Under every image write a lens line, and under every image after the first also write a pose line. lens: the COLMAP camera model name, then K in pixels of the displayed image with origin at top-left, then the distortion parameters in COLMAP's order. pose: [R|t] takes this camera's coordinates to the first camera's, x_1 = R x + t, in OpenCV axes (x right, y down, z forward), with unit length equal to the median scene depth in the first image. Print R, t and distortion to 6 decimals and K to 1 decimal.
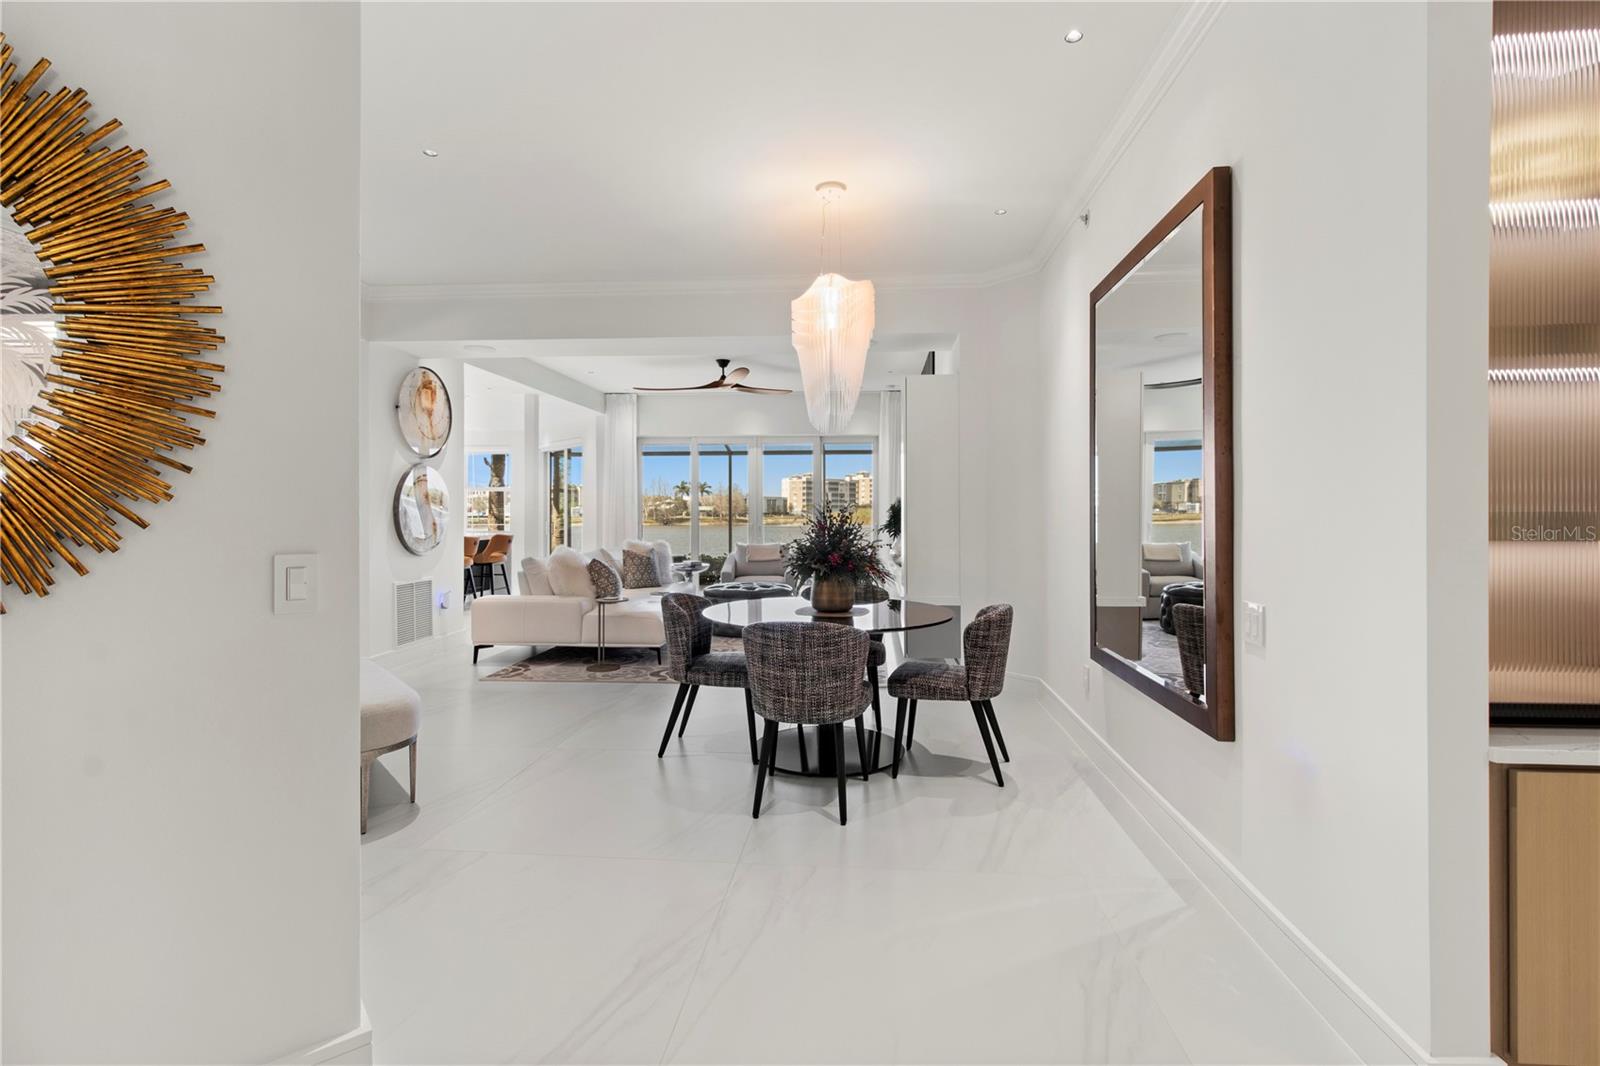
lens RADIAL K [[762.4, 0, 803.3], [0, 762.4, 516.9], [0, 0, 1]] dist [0.015030, 0.001372]
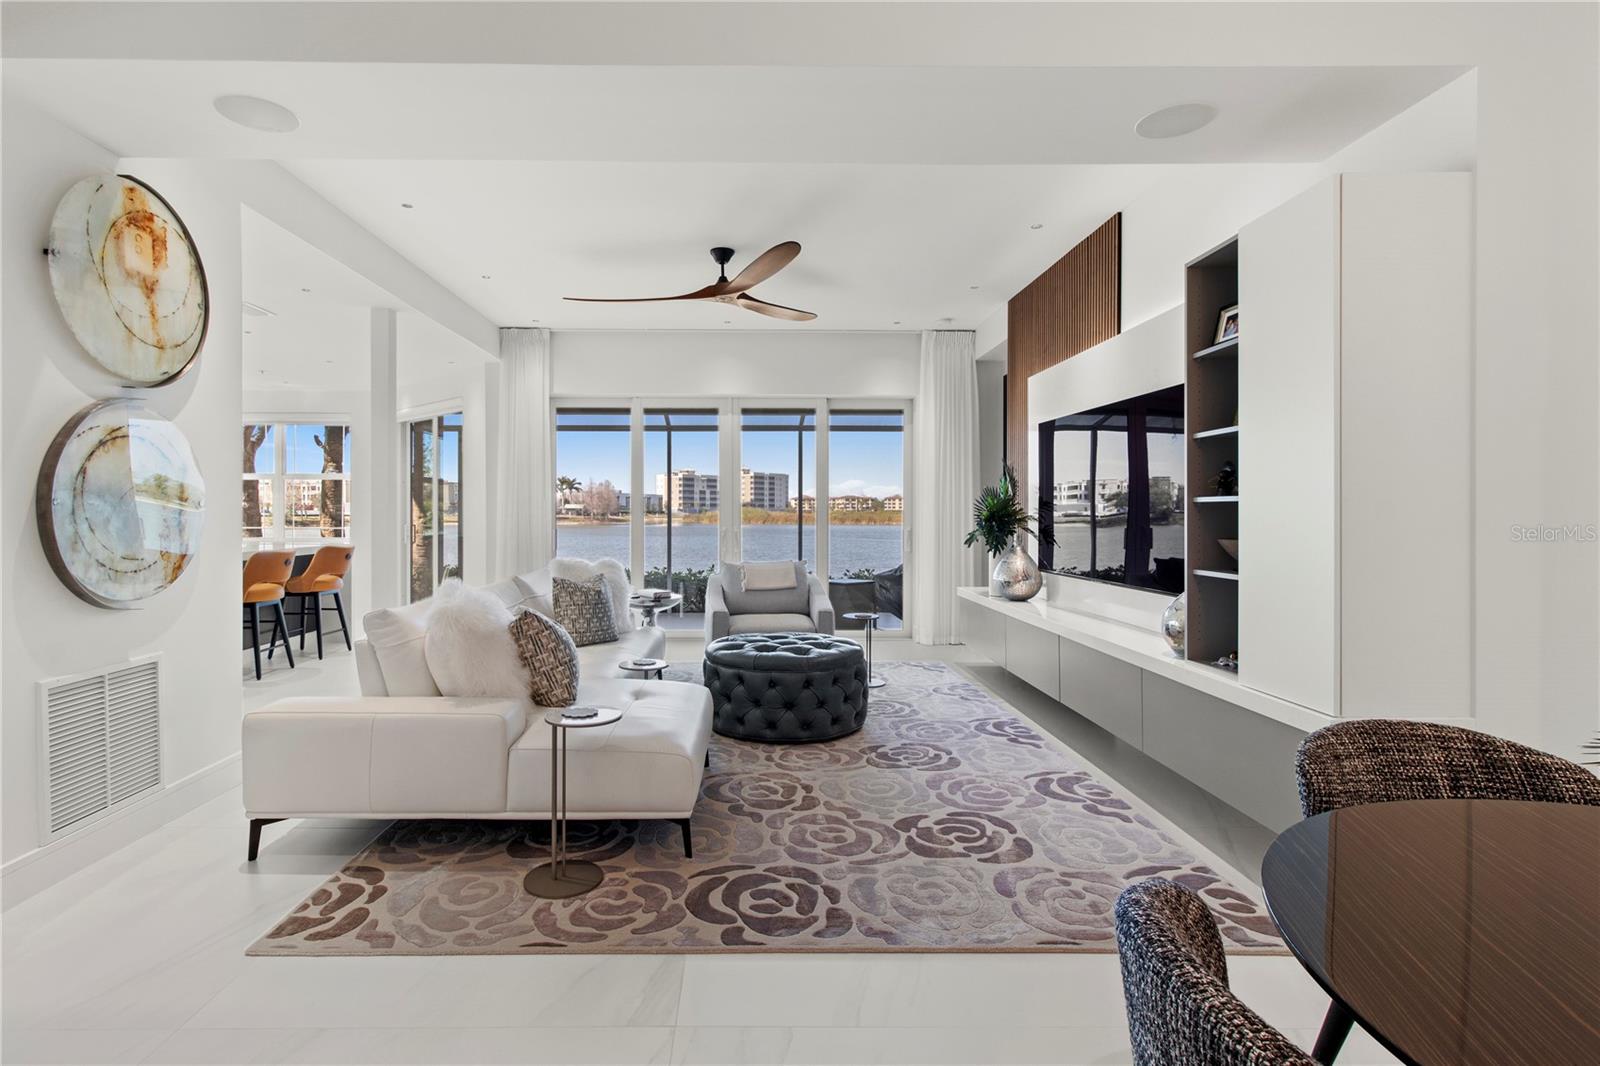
lens RADIAL K [[795.4, 0, 740.9], [0, 795.4, 522.1], [0, 0, 1]] dist [0.011717, 0.000354]
pose [[0.996696, 0.000532, 0.081215, -0.141058], [-0.001190, 0.999967, 0.008056, -0.002482], [-0.081208, -0.008126, 0.996664, 0.390527]]
